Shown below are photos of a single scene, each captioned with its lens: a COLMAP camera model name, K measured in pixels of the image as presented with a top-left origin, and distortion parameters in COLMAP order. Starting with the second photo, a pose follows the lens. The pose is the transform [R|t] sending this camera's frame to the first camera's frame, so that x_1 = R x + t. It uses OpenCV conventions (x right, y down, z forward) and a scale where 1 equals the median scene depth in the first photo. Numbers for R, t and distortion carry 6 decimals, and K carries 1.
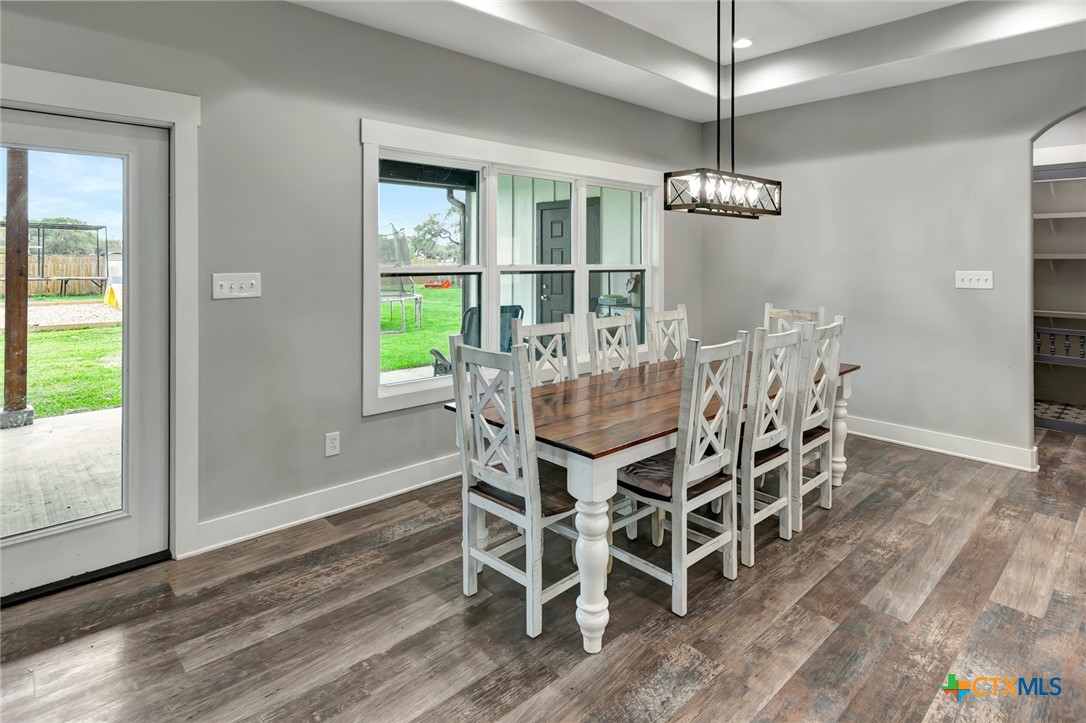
lens RADIAL K [[579.7, 0, 549.5], [0, 579.7, 264.1], [0, 0, 1]] dist [0.011878, -0.005826]
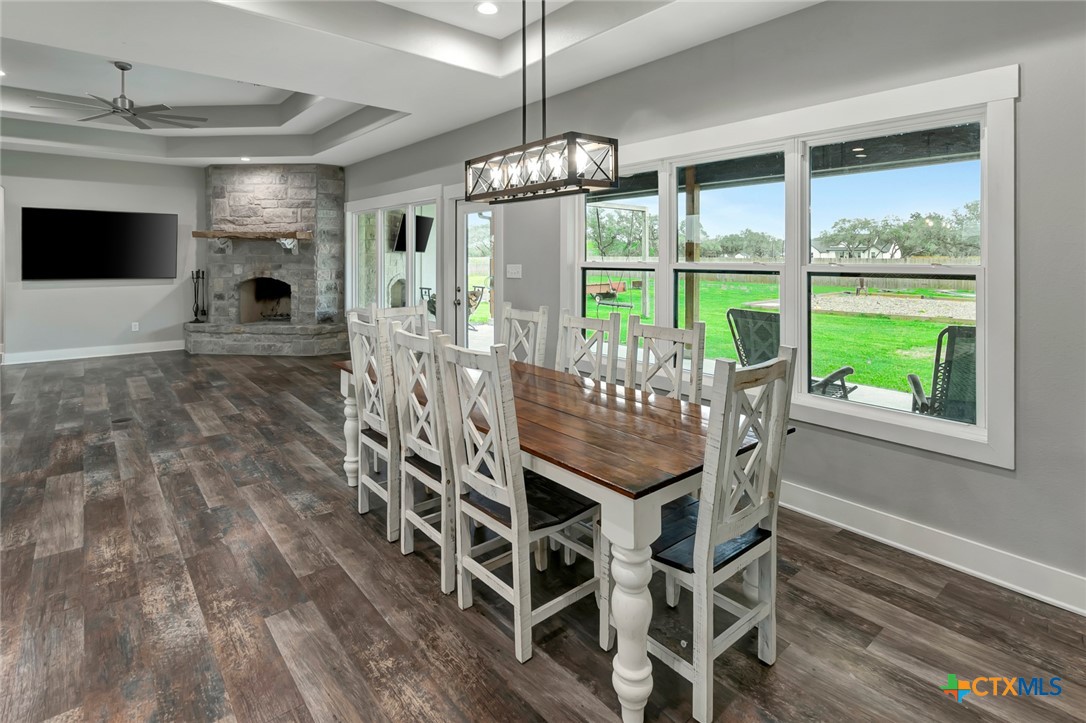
lens RADIAL K [[561.6, 0, 568.6], [0, 561.6, 258.2], [0, 0, 1]] dist [-0.004141, -0.002767]
pose [[-0.045832, -0.005523, -0.998934, 1.270100], [-0.010023, 0.999937, -0.005069, 0.002426], [0.998899, 0.009780, -0.045885, 1.279091]]
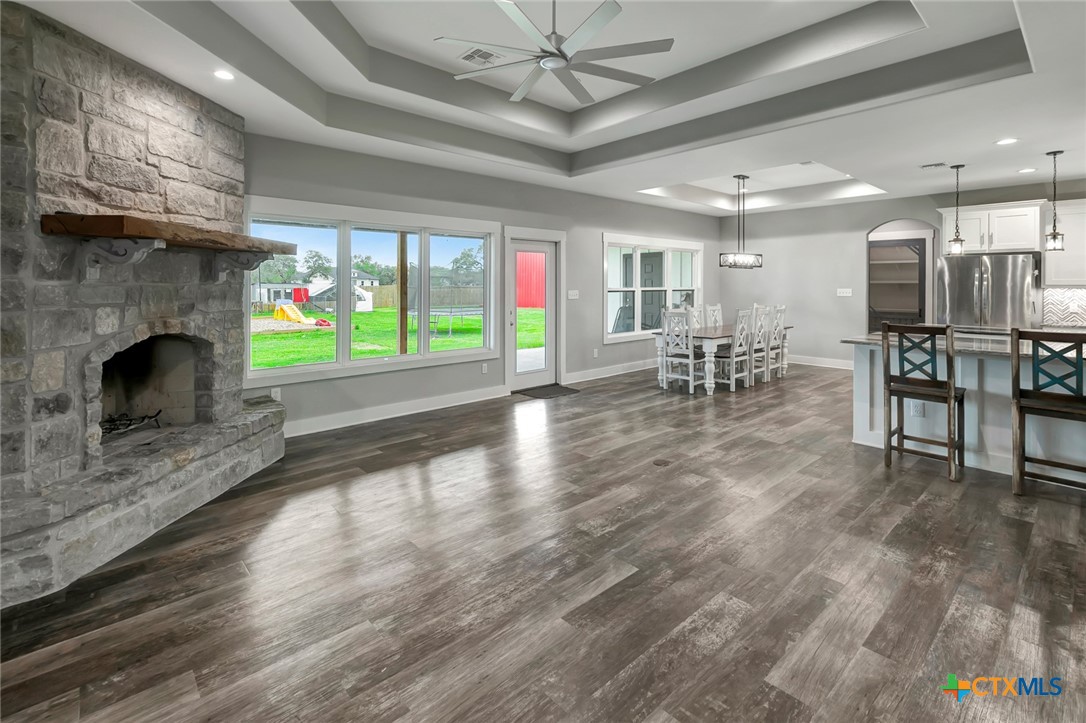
lens RADIAL K [[497.2, 0, 546.1], [0, 497.2, 285.1], [0, 0, 1]] dist [0.009589, -0.002162]
pose [[0.999874, -0.006998, -0.014246, -0.669937], [0.006904, 0.999954, -0.006643, 0.004407], [0.014291, 0.006544, 0.999876, -1.559800]]
